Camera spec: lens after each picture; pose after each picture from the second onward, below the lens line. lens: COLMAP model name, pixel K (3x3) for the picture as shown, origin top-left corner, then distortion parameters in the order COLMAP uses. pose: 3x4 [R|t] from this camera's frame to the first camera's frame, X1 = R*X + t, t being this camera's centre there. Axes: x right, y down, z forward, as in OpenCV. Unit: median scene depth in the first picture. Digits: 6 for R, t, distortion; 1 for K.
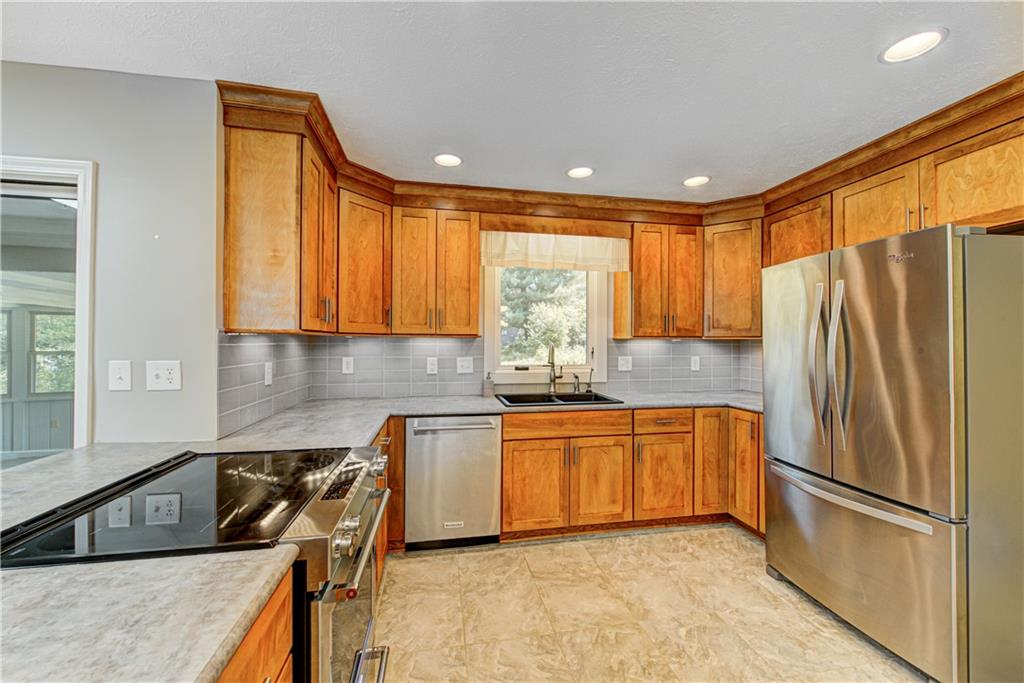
lens RADIAL K [[401.8, 0, 512.0], [0, 401.8, 341.5], [0, 0, 1]] dist [-0.001235, -0.000416]
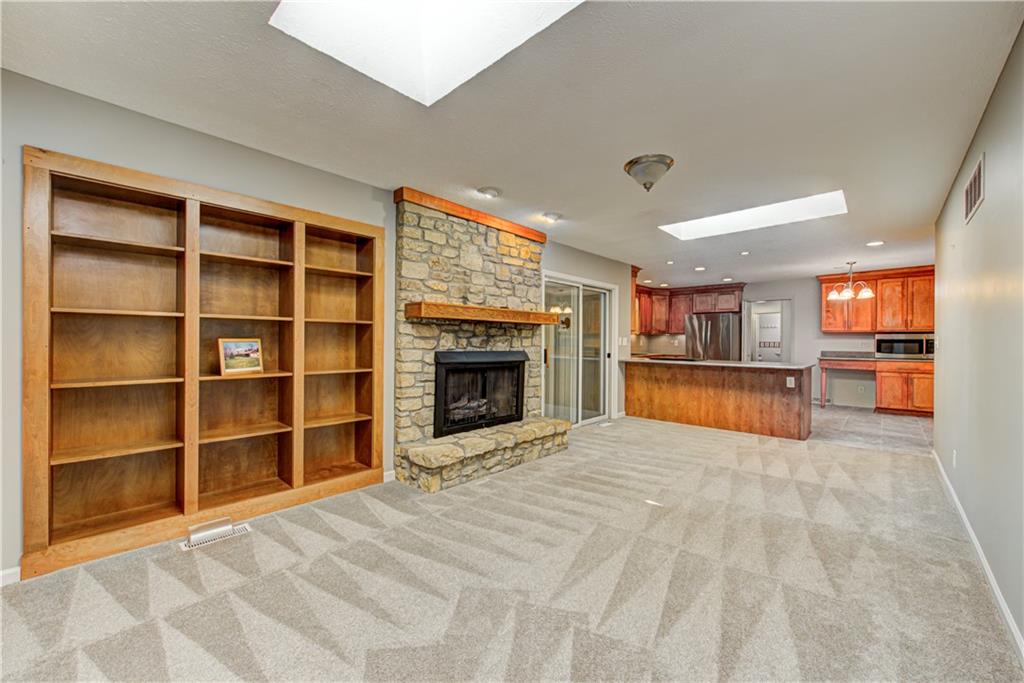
lens RADIAL K [[401.8, 0, 512.0], [0, 401.8, 341.5], [0, 0, 1]] dist [-0.001235, -0.000416]
pose [[0.805179, 0.000971, 0.593031, -2.323538], [-0.007127, 0.999942, 0.008040, 0.034832], [-0.592989, -0.010700, 0.805140, -0.838550]]
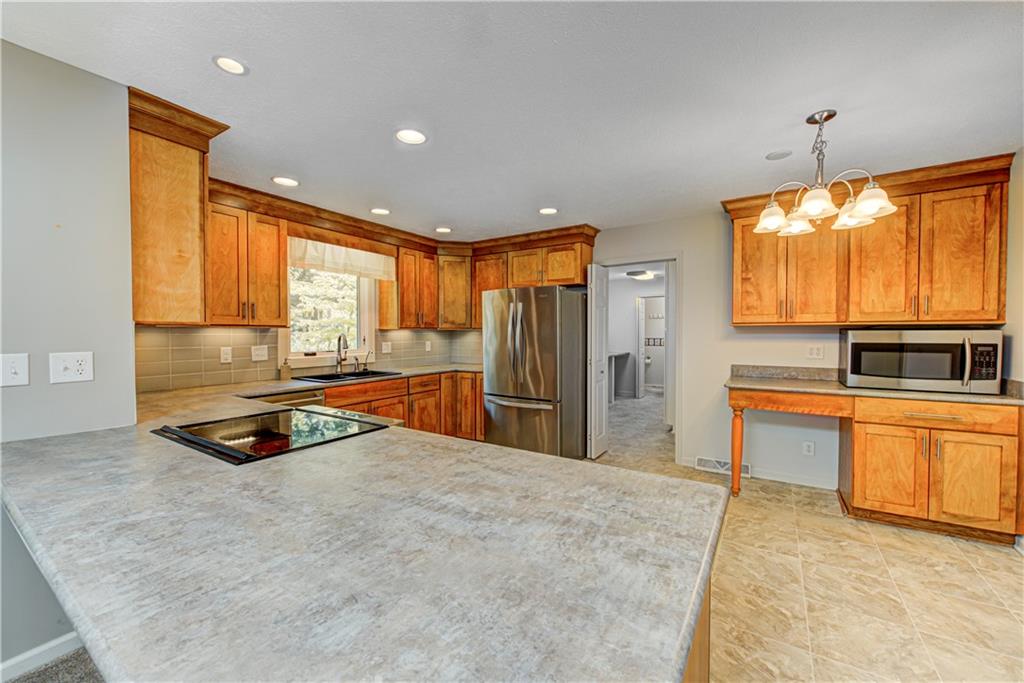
lens RADIAL K [[401.8, 0, 512.0], [0, 401.8, 341.5], [0, 0, 1]] dist [-0.001235, -0.000416]
pose [[0.689290, -0.019335, 0.724228, -0.486375], [-0.001098, 0.999615, 0.027732, -0.004501], [-0.724485, -0.019911, 0.689003, -0.281051]]
